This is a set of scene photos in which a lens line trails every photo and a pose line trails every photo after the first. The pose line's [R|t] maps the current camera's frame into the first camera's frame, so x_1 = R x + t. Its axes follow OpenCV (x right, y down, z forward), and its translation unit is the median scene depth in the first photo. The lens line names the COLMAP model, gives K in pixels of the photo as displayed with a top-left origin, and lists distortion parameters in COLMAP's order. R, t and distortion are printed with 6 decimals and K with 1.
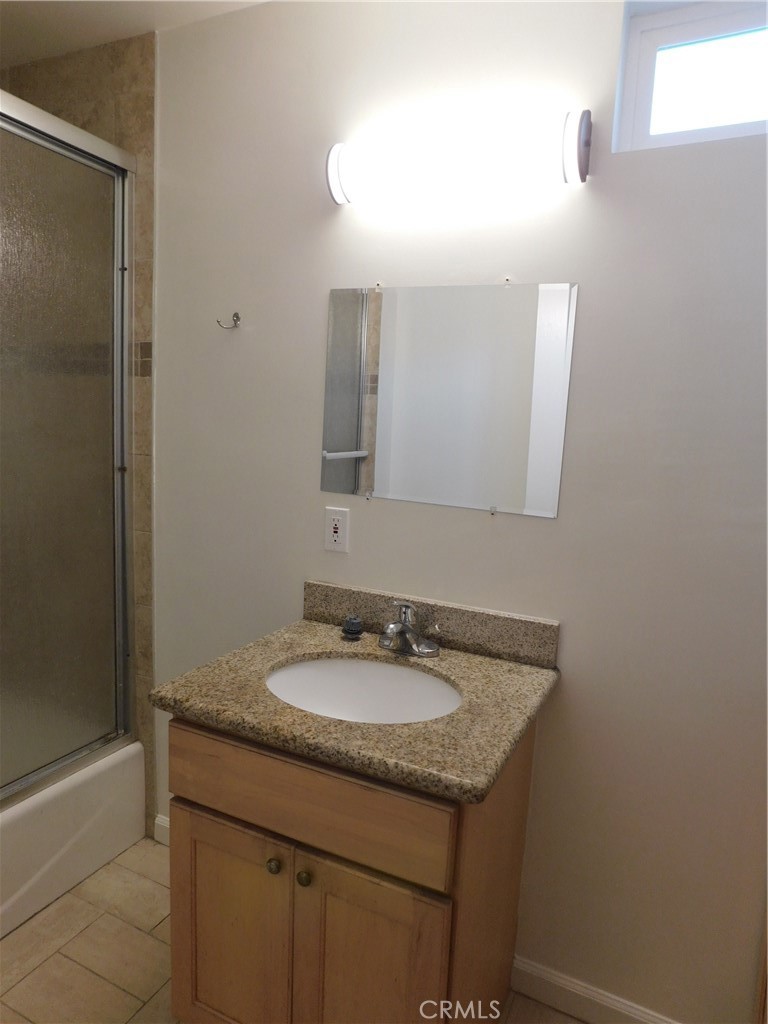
lens RADIAL K [[674.8, 0, 390.2], [0, 674.8, 512.5], [0, 0, 1]] dist [-0.067174, 0.053441]
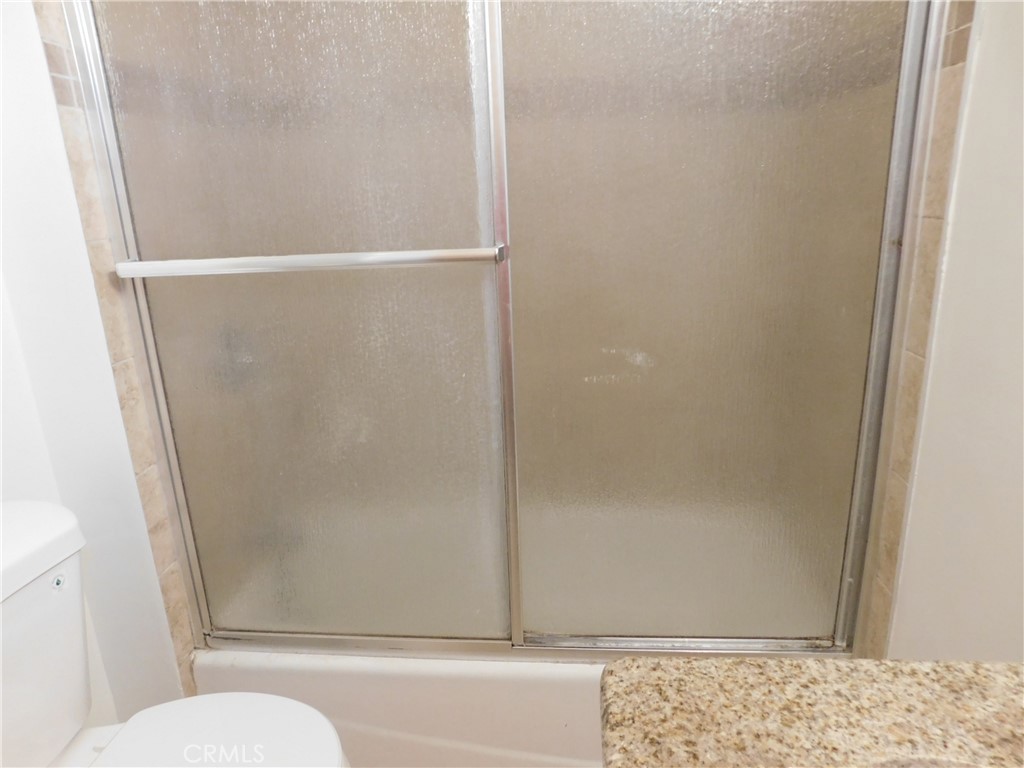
lens RADIAL K [[674.8, 0, 506.4], [0, 674.8, 382.8], [0, 0, 1]] dist [-0.067174, 0.053441]
pose [[0.337433, 0.205820, -0.918574, 0.040796], [-0.069191, 0.978588, 0.193850, -0.034073], [0.938803, -0.001854, 0.344449, 0.481111]]
